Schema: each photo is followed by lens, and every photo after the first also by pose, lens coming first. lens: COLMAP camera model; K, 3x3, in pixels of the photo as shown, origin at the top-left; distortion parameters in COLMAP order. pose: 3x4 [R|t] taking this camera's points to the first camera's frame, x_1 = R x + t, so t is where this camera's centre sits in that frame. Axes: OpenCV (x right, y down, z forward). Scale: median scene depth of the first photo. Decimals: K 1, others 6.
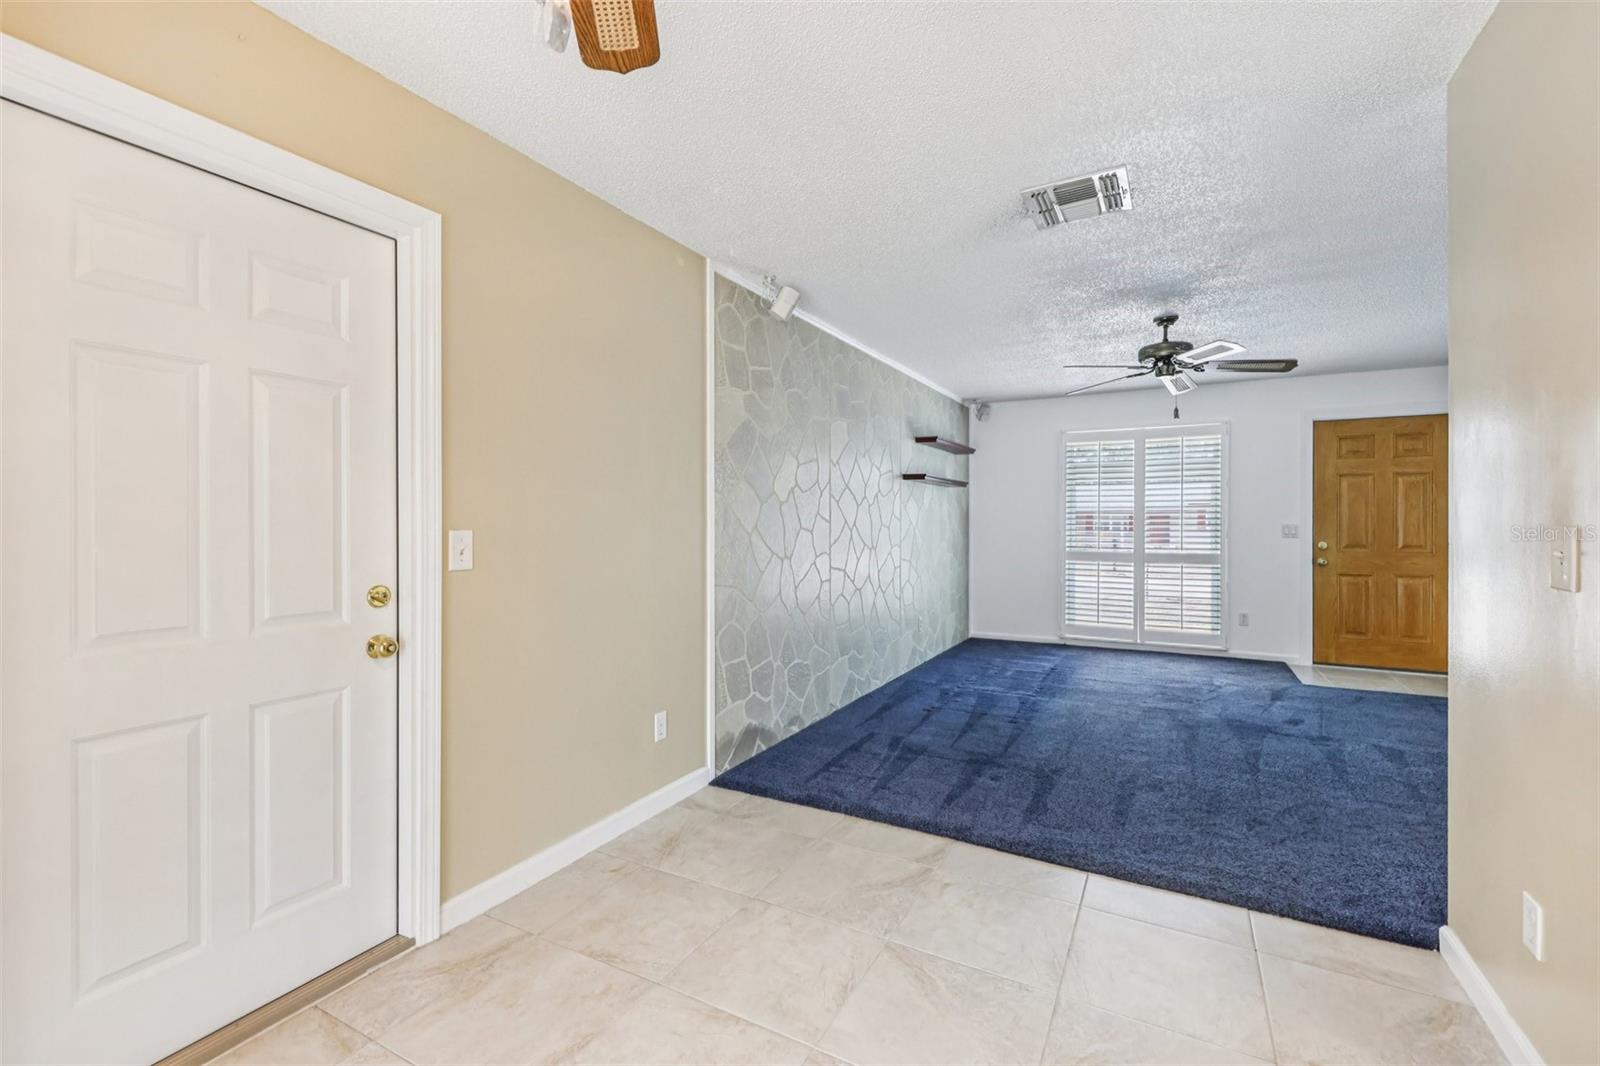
lens RADIAL K [[685.7, 0, 802.0], [0, 685.7, 522.5], [0, 0, 1]] dist [0.013268, -0.005379]
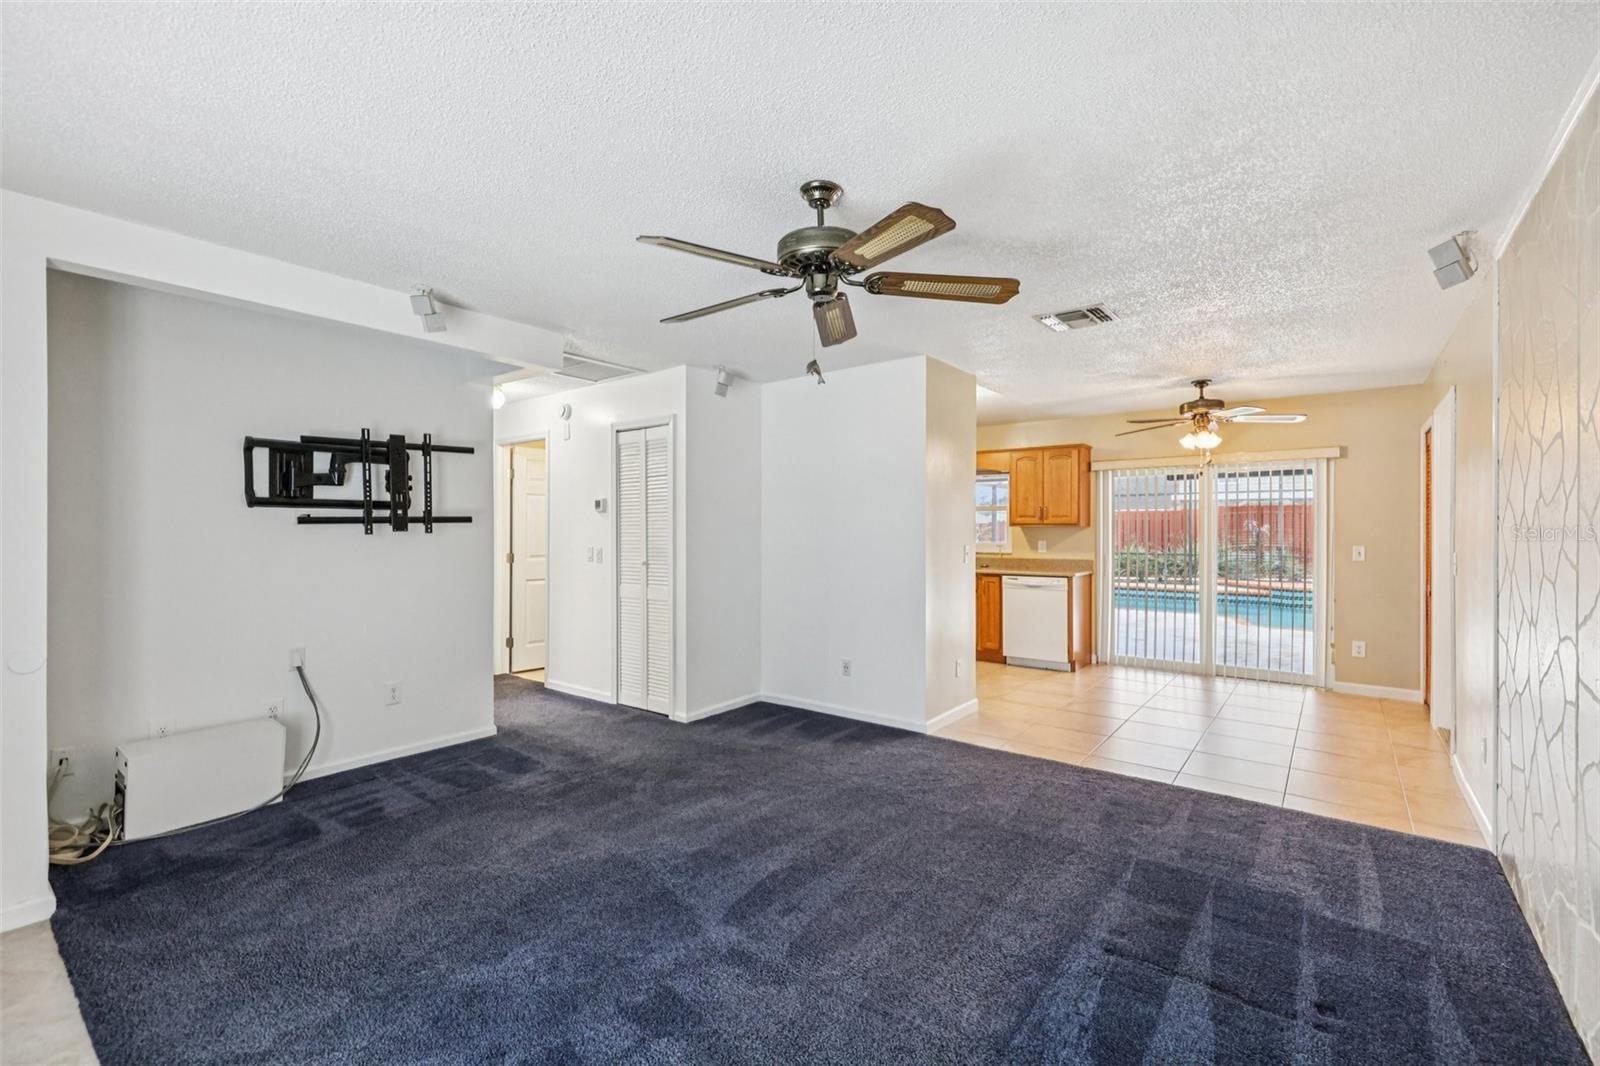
lens RADIAL K [[685.7, 0, 796.6], [0, 685.7, 536.5], [0, 0, 1]] dist [0.013268, -0.005379]
pose [[-0.986109, -0.002132, 0.166083, 0.455944], [-0.000368, 0.999943, 0.010652, -0.025890], [-0.166097, 0.010443, -0.986054, 1.541690]]
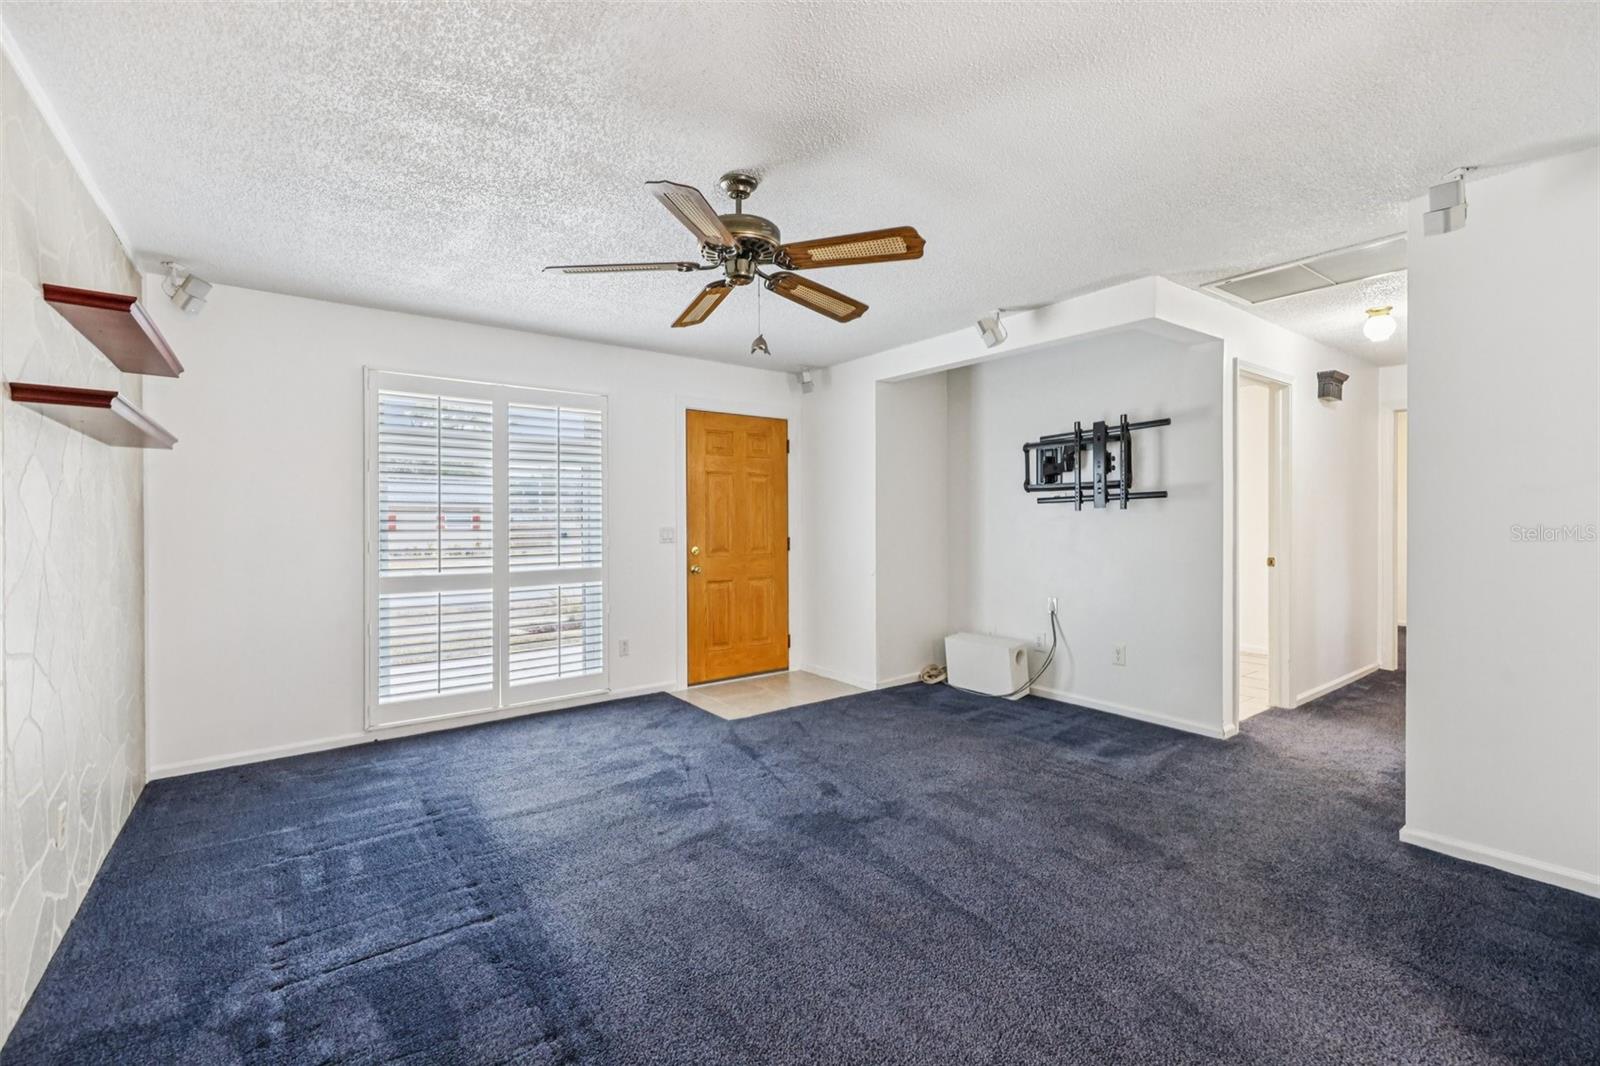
lens RADIAL K [[685.7, 0, 799.4], [0, 685.7, 523.8], [0, 0, 1]] dist [0.013268, -0.005379]
pose [[0.419554, -0.008543, 0.907690, 0.016577], [0.006890, 0.999957, 0.006227, -0.008151], [-0.907704, 0.003641, 0.419594, 0.707478]]
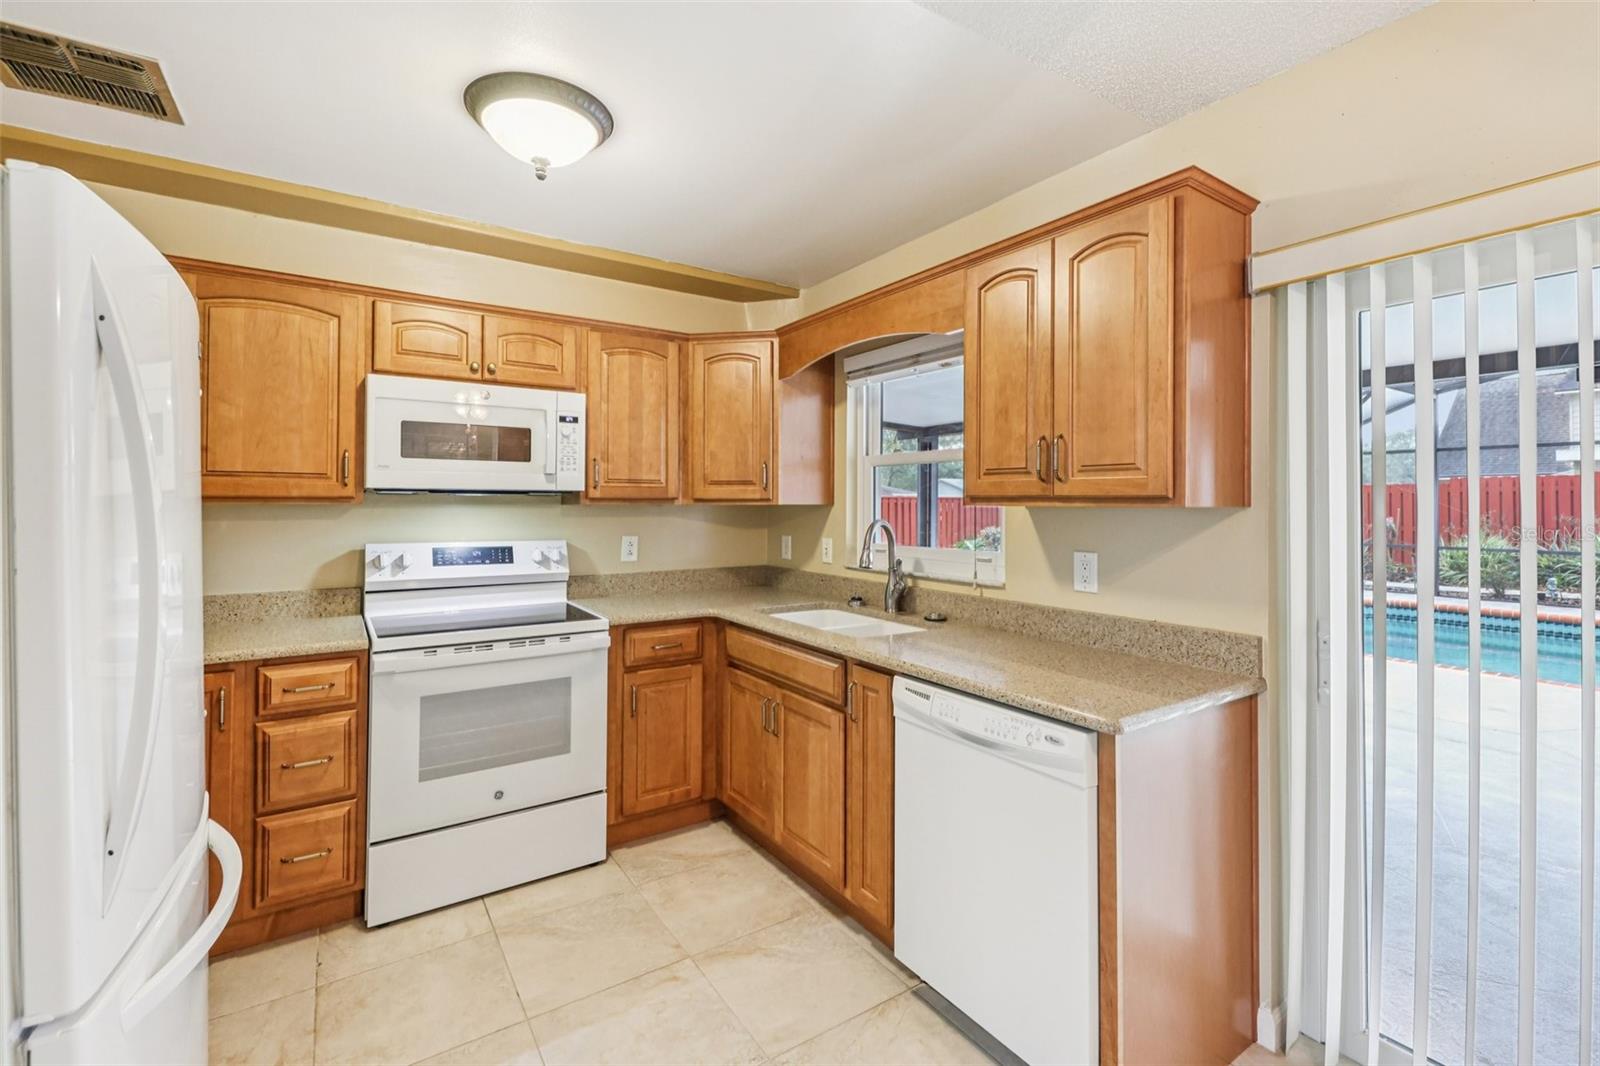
lens RADIAL K [[685.7, 0, 811.1], [0, 685.7, 499.5], [0, 0, 1]] dist [0.013268, -0.005379]
pose [[-0.884007, -0.001355, 0.467471, 0.079840], [-0.004189, 0.999979, -0.005023, -0.034118], [-0.467454, -0.006399, -0.883994, 0.319720]]
